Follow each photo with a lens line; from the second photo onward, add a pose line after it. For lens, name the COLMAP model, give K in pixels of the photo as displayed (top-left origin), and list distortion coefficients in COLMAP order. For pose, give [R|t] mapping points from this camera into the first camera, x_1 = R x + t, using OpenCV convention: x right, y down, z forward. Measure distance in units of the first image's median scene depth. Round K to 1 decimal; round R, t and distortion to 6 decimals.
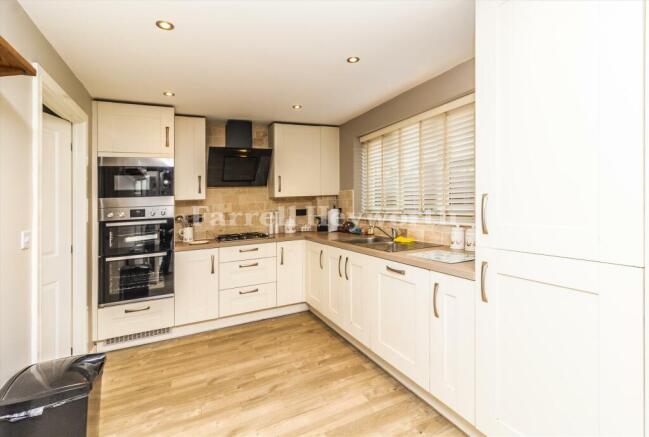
lens RADIAL K [[310.4, 0, 325.7], [0, 310.4, 209.5], [0, 0, 1]] dist [0.000617, 0.000038]
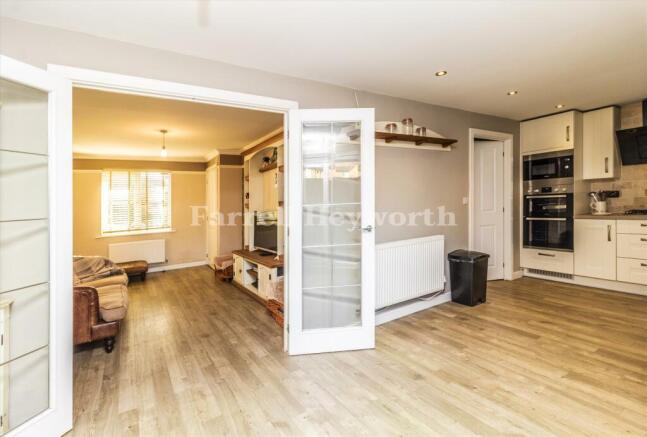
lens RADIAL K [[309.4, 0, 324.7], [0, 309.4, 209.5], [0, 0, 1]] dist [0.000617, 0.000038]
pose [[0.120295, 0.061750, -0.990816, 0.697725], [0.018780, 0.997743, 0.064462, -0.009436], [0.992561, -0.026362, 0.118864, -0.219102]]
